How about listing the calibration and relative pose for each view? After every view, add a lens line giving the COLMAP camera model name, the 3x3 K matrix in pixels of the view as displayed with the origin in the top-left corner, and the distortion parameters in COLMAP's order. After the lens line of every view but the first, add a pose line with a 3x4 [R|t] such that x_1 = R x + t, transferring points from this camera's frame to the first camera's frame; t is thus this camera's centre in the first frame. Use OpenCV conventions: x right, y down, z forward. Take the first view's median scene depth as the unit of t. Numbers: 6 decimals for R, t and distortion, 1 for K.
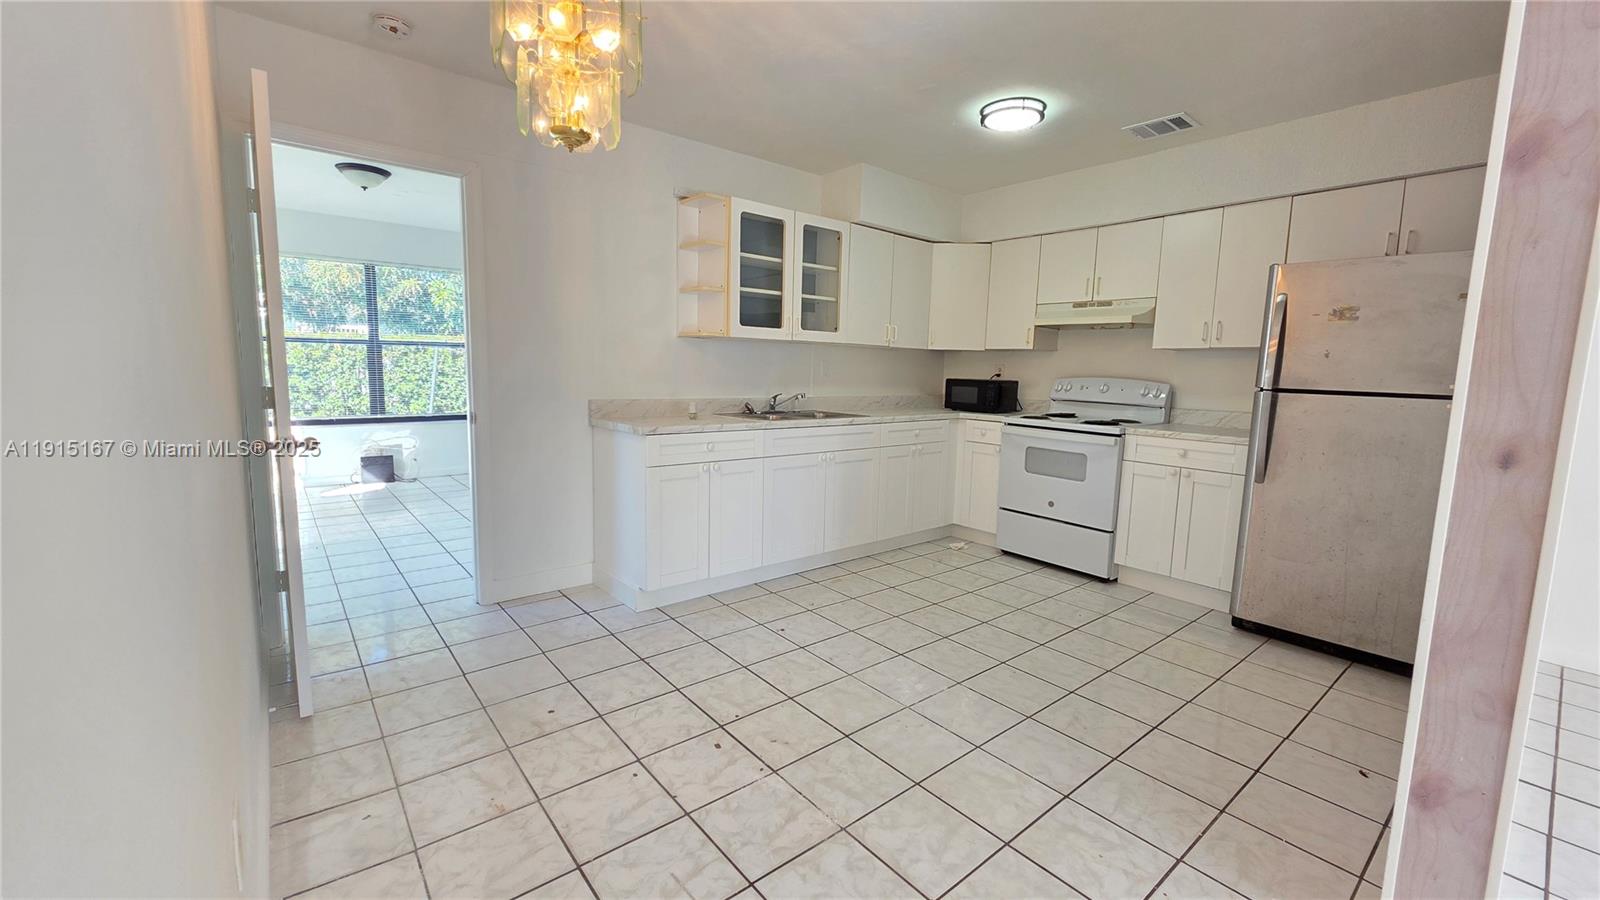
lens RADIAL K [[638.4, 0, 795.1], [0, 638.4, 444.4], [0, 0, 1]] dist [0.002548, -0.000425]
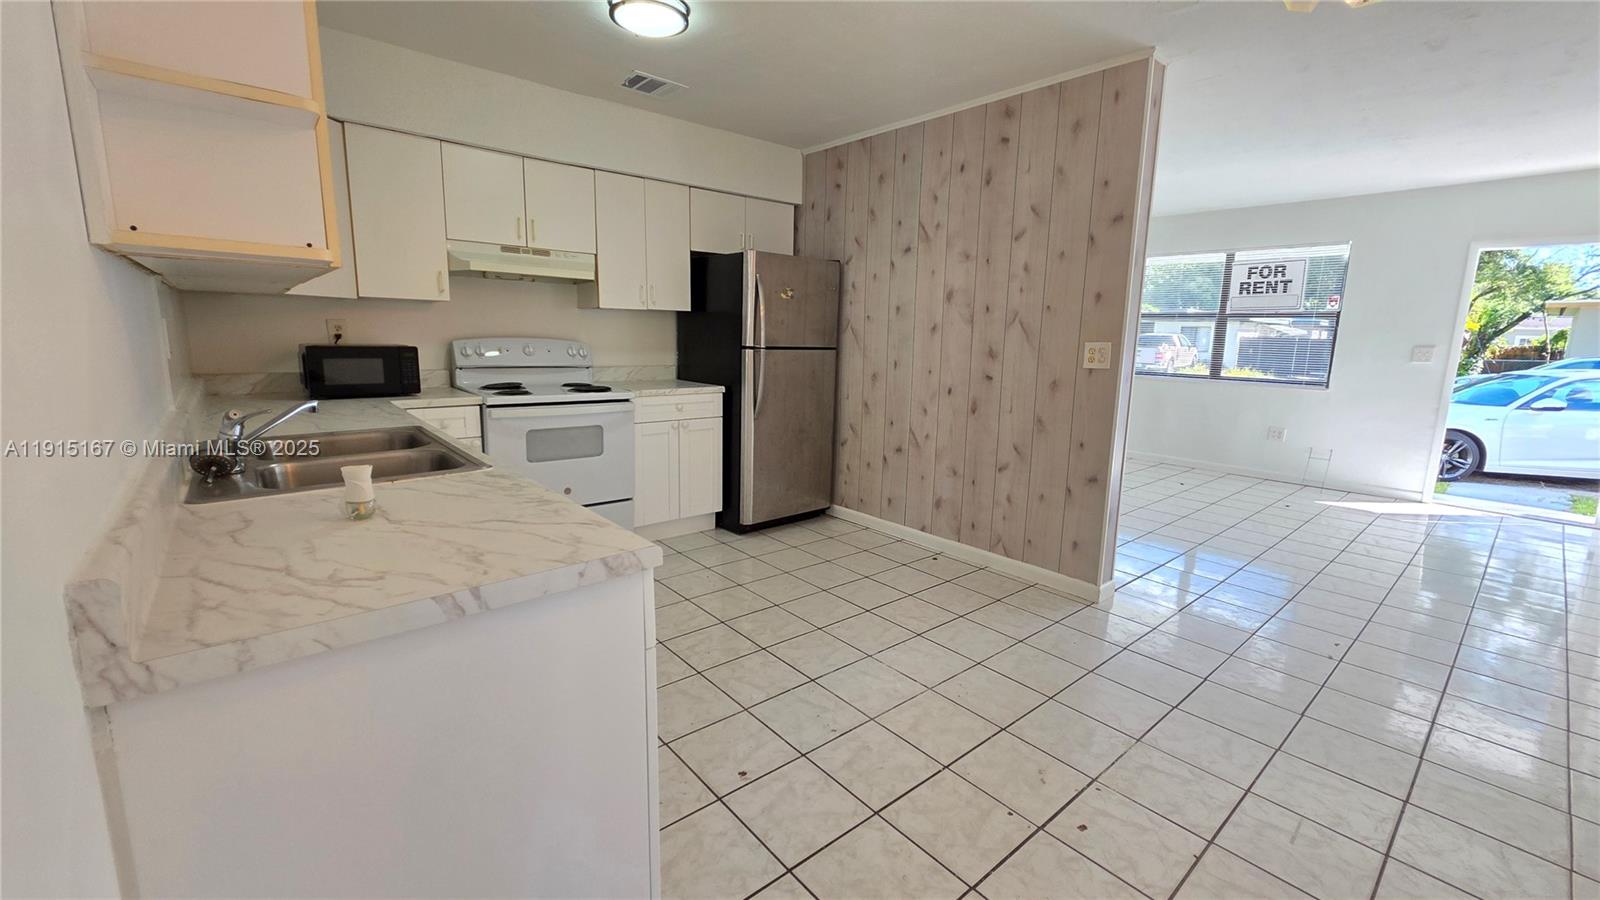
lens RADIAL K [[642.4, 0, 798.4], [0, 642.4, 443.9], [0, 0, 1]] dist [0.000279, -0.000640]
pose [[-0.020496, -0.197317, 0.980125, -0.467217], [0.096696, 0.975344, 0.198377, -0.116601], [-0.995103, 0.098840, -0.000911, 0.746003]]
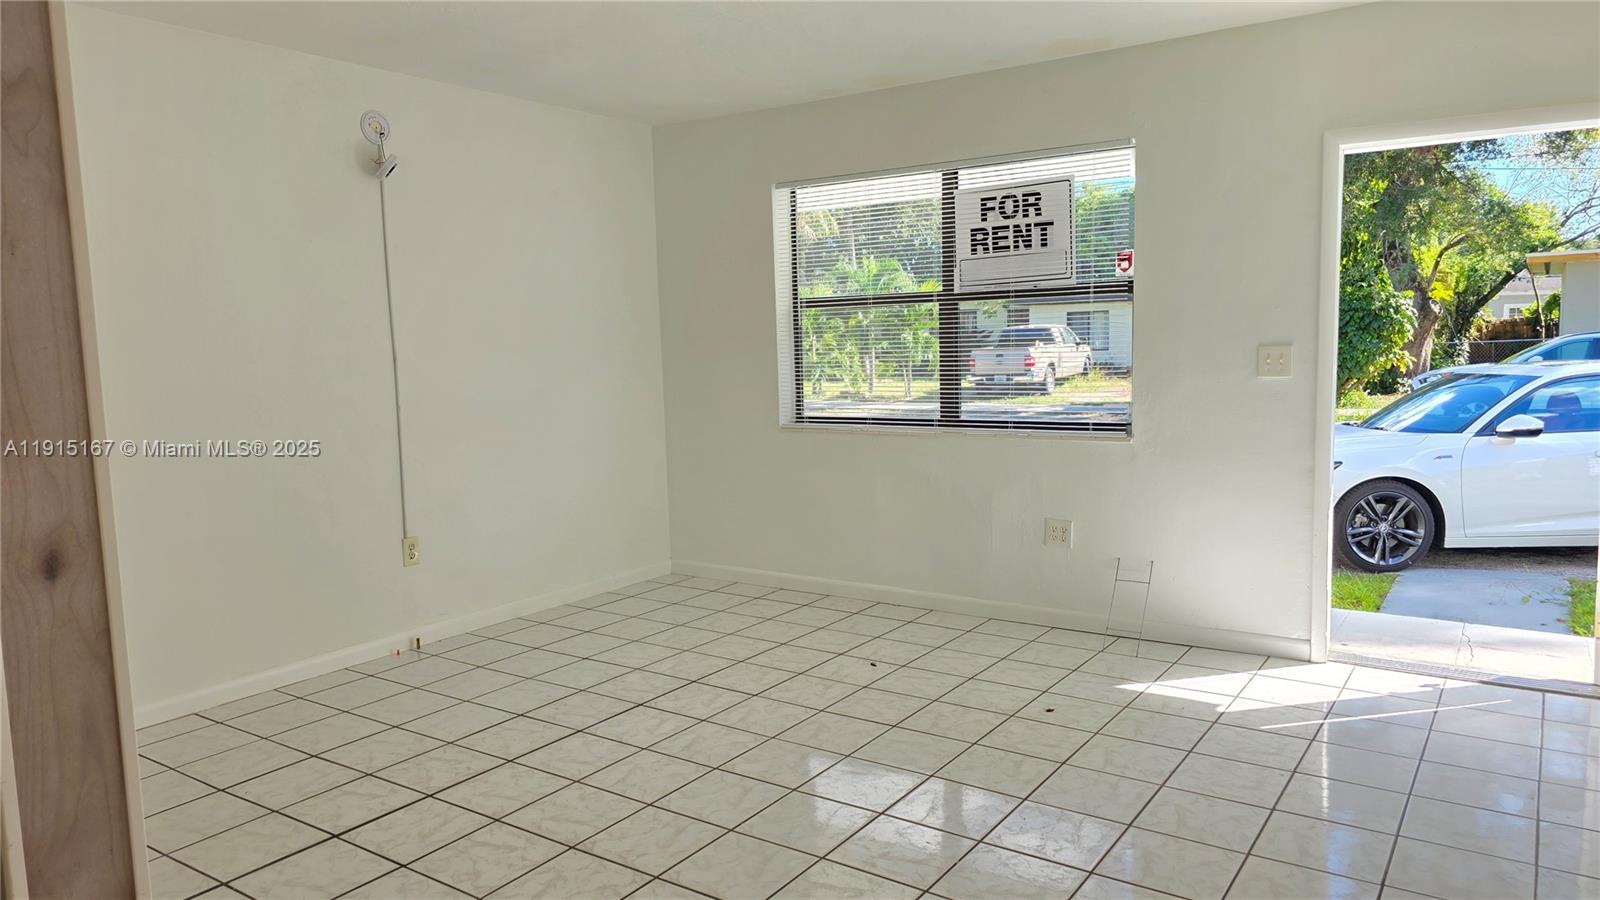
lens RADIAL K [[1066.6, 0, 810.2], [0, 1066.6, 467.3], [0, 0, 1]] dist [0.078229, -0.081510]
pose [[-0.281838, -0.133384, 0.950145, -0.427453], [0.130930, 0.975679, 0.175806, -0.110612], [-0.950486, 0.173952, -0.257520, 0.689401]]
